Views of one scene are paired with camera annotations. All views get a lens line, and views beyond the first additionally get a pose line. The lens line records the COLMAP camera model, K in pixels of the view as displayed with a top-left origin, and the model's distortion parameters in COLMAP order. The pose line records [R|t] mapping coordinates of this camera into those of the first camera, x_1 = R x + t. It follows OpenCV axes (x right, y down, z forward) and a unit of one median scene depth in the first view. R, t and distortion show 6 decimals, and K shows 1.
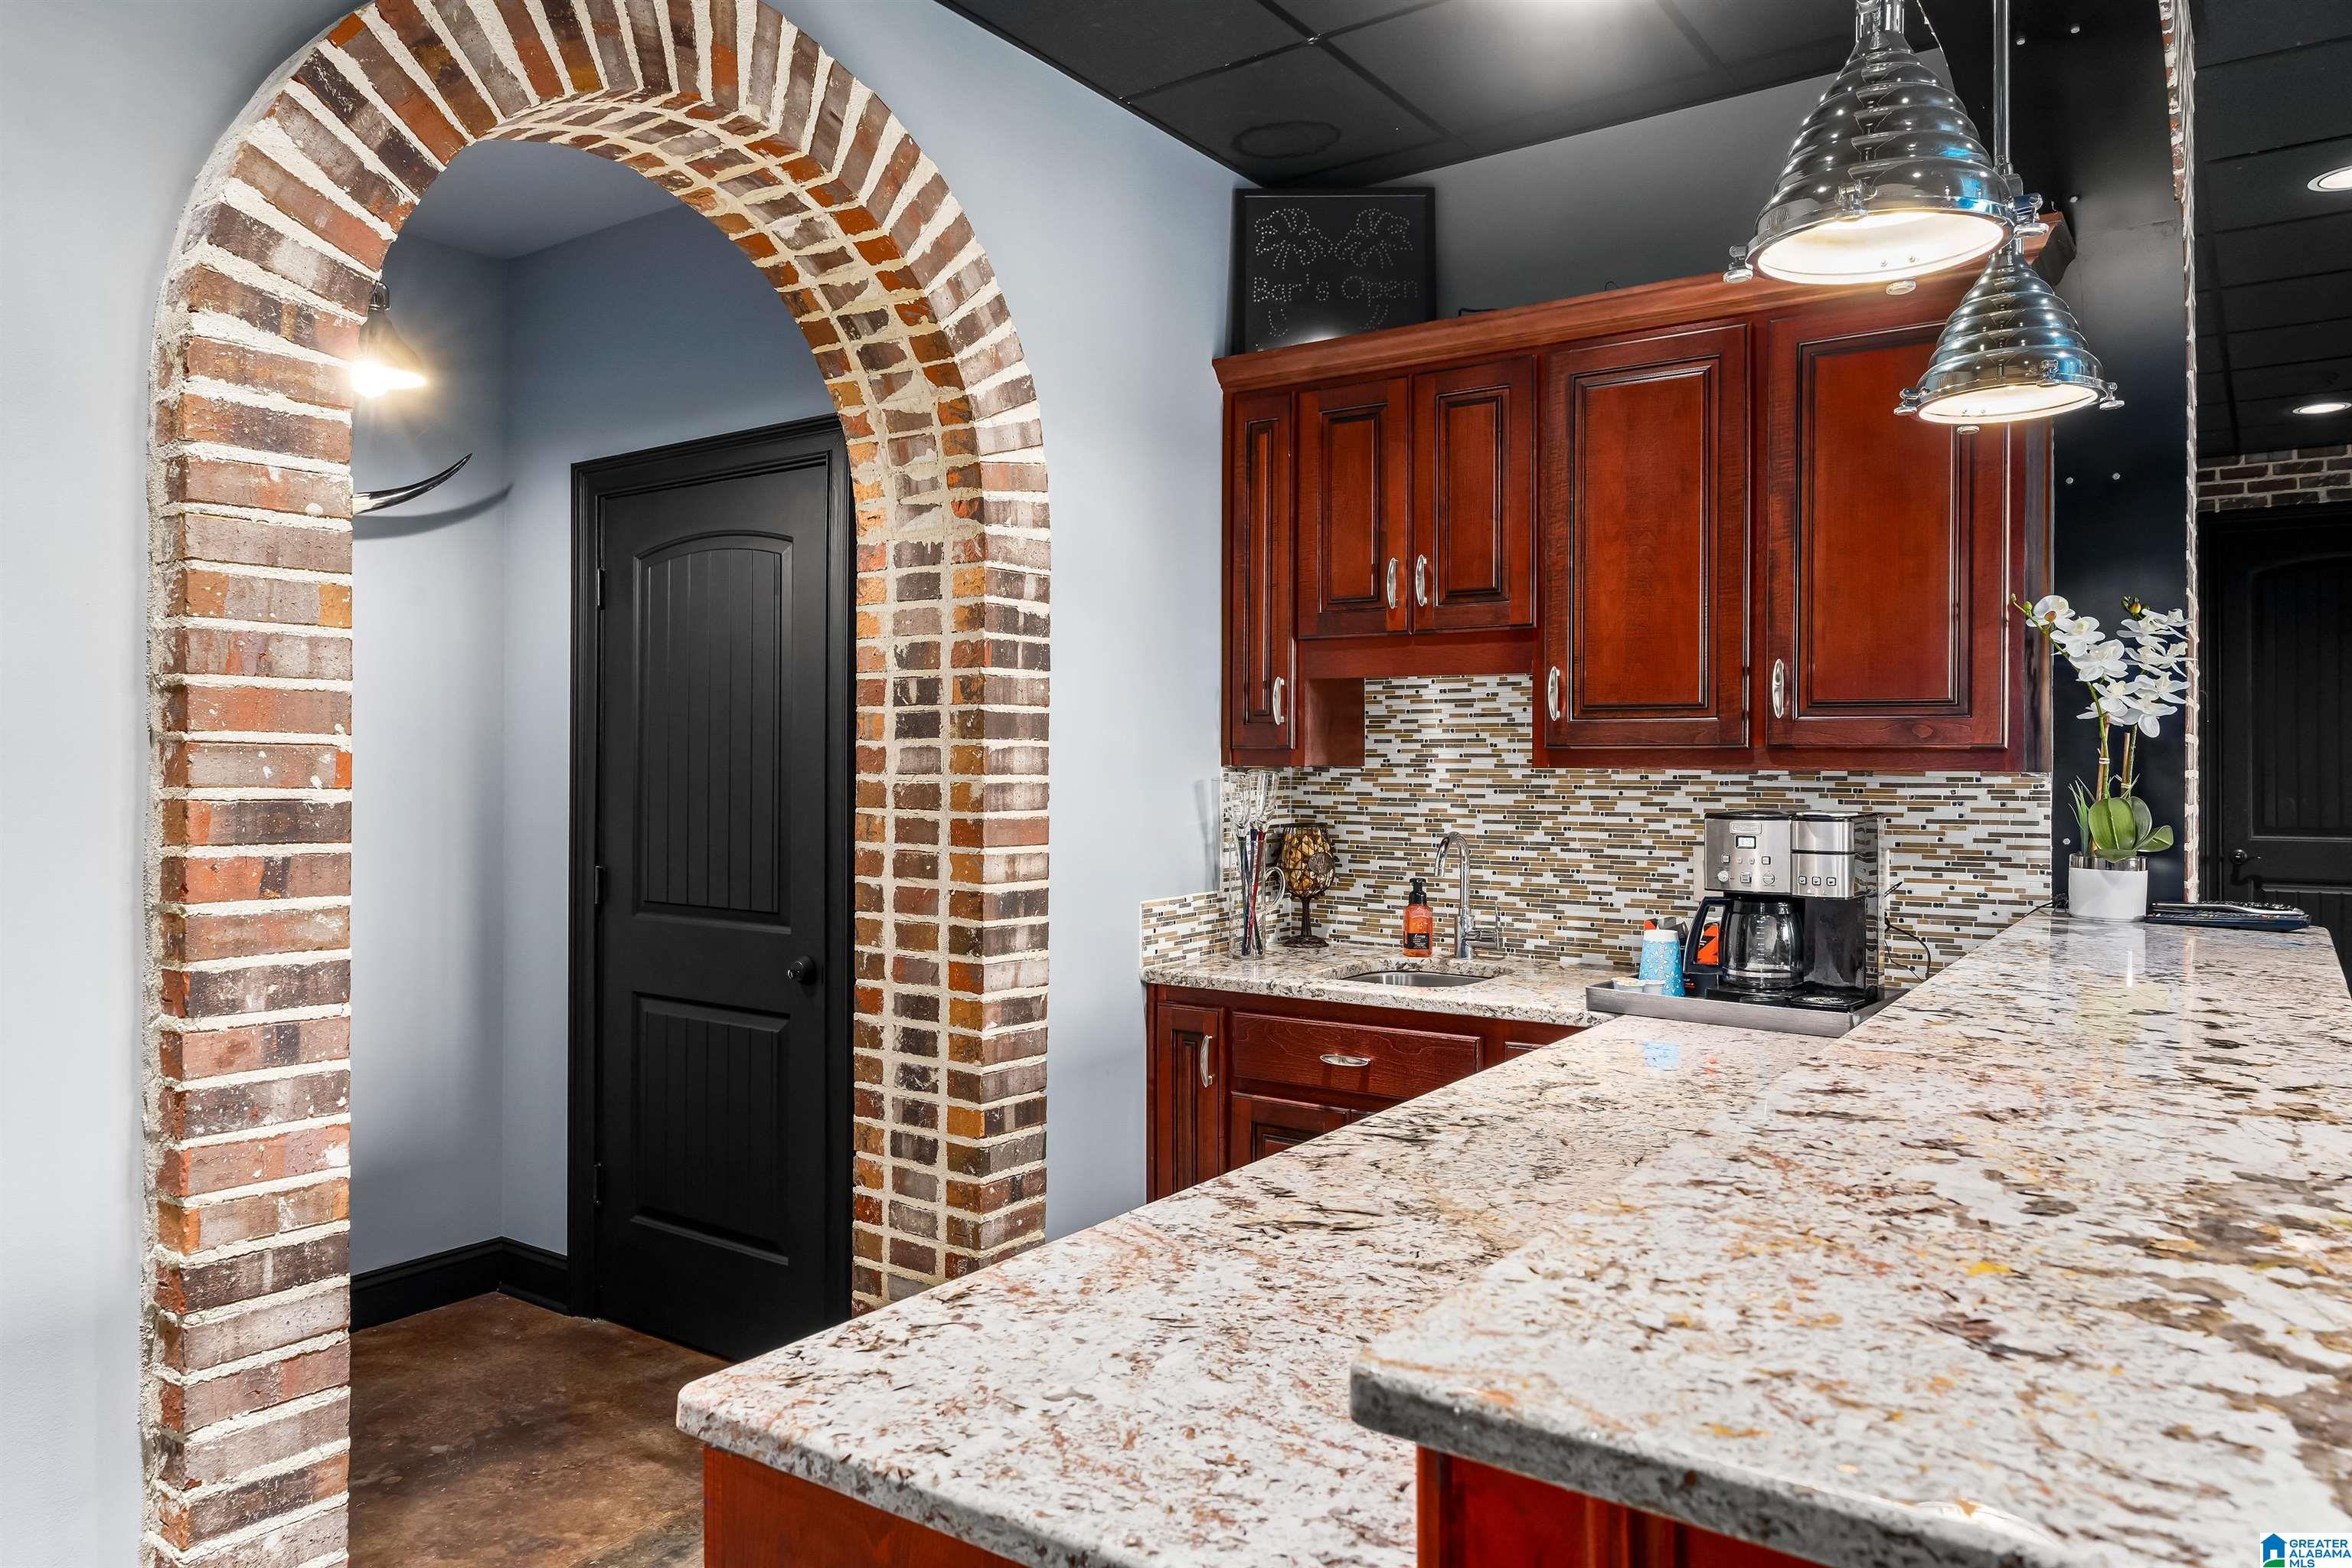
lens RADIAL K [[1583.1, 0, 1180.7], [0, 1583.1, 770.6], [0, 0, 1]] dist [0.003573, 0.000267]
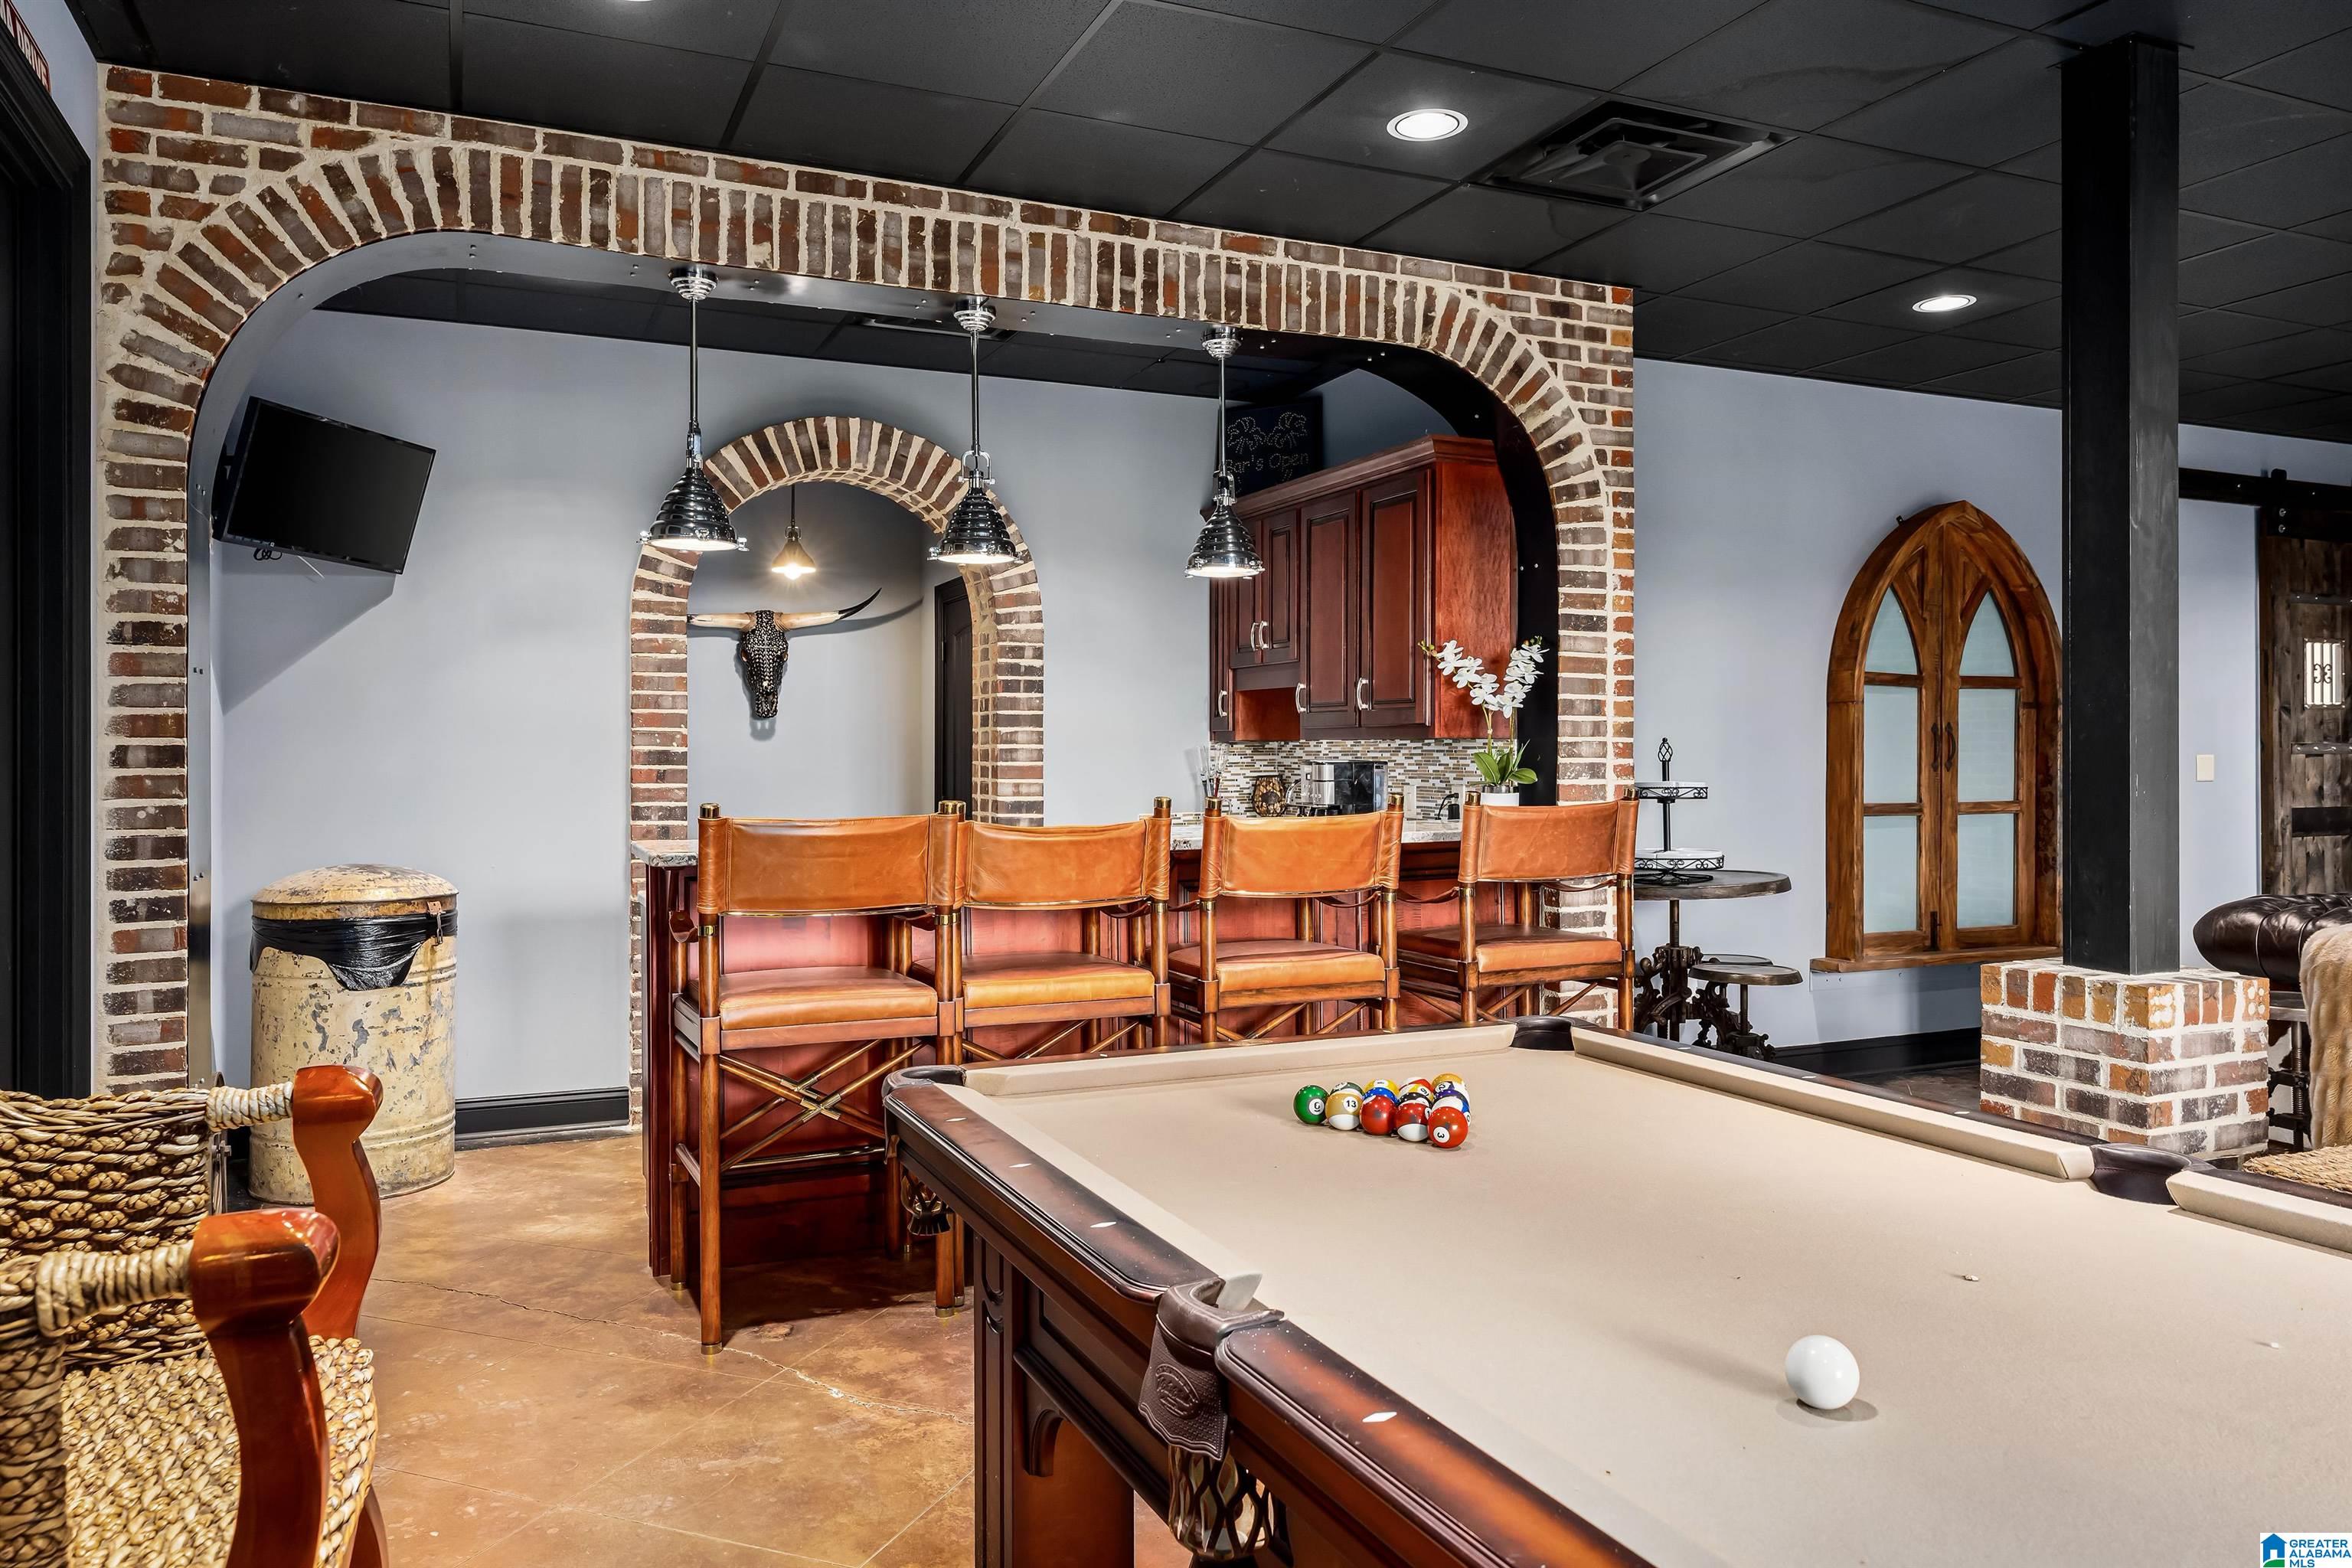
lens RADIAL K [[1594.7, 0, 1175.6], [0, 1594.7, 780.7], [0, 0, 1]] dist [-0.004543, 0.000210]
pose [[0.841769, 0.005034, -0.539814, 1.329975], [0.000204, 0.999953, 0.009644, 0.033469], [0.539838, -0.008229, 0.841729, -0.715409]]
